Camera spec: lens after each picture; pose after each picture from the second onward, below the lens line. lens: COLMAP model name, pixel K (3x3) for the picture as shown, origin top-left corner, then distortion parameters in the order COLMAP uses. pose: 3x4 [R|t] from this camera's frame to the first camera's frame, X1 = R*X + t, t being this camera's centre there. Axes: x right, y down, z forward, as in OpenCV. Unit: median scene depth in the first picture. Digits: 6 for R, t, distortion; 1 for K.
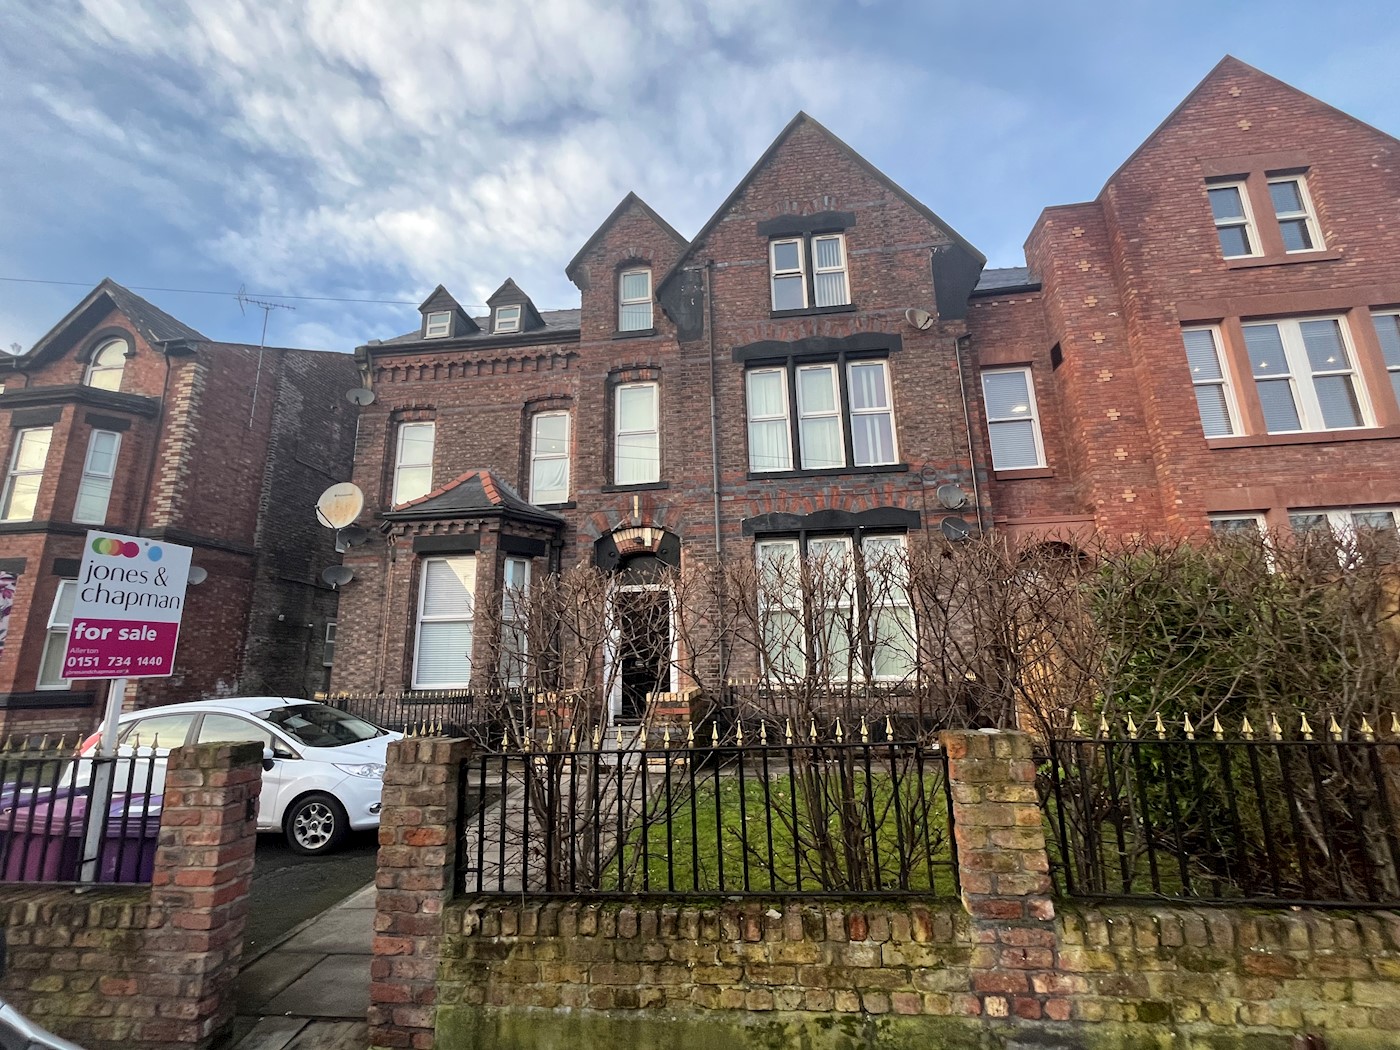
lens RADIAL K [[611.5, 0, 700.0], [0, 611.5, 525.0], [0, 0, 1]] dist [-0.004375, -0.000707]
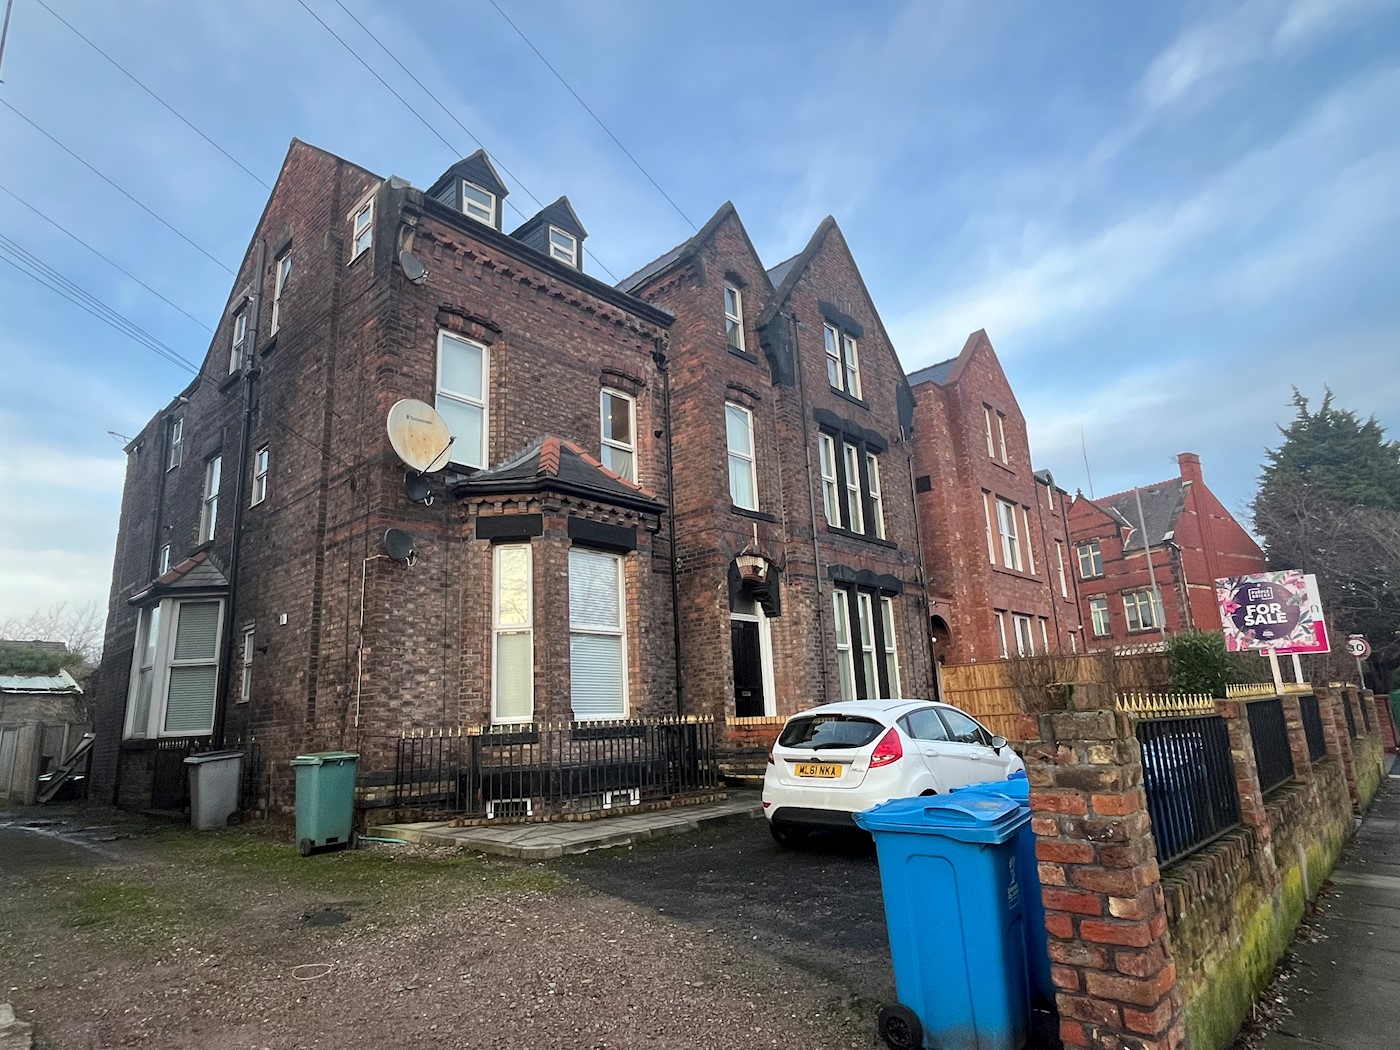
lens RADIAL K [[805.7, 0, 699.8], [0, 805.7, 527.5], [0, 0, 1]] dist [-0.004097, -0.000126]
pose [[0.578289, 0.191003, 0.793158, -1.181444], [-0.151432, 0.980443, -0.125695, 0.135339], [-0.801654, -0.047422, 0.595904, 0.298785]]
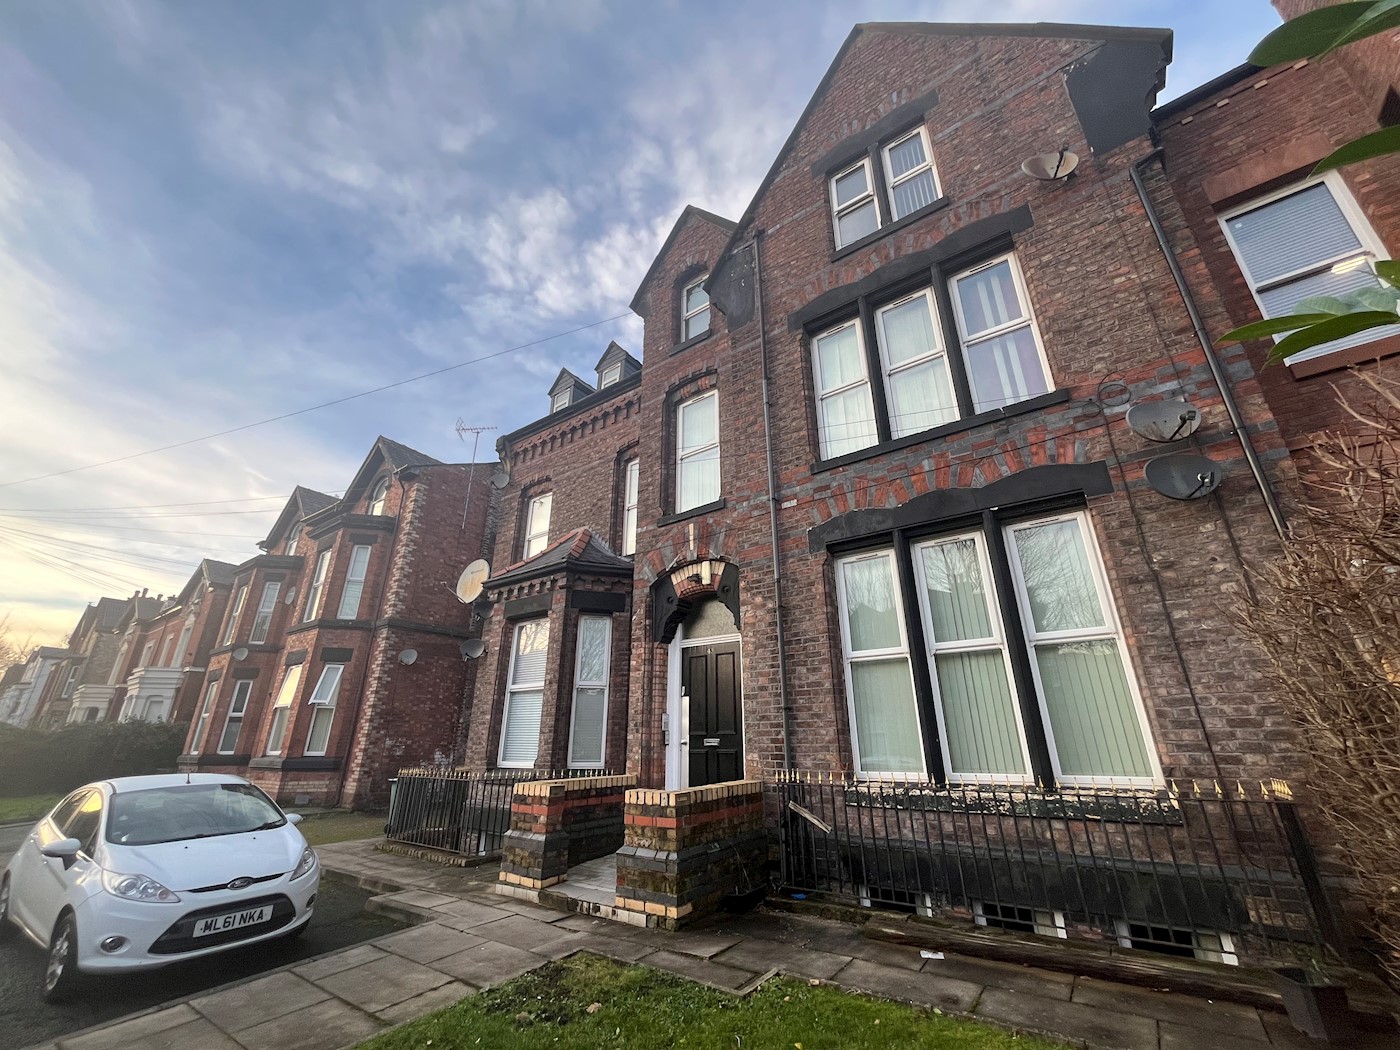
lens RADIAL K [[562.0, 0, 699.1], [0, 562.0, 523.4], [0, 0, 1]] dist [-0.005249, 0.000129]
pose [[0.873386, -0.159837, -0.460054, 0.242964], [0.092200, 0.981794, -0.166069, 0.075092], [0.478222, 0.102625, 0.872222, 0.362430]]
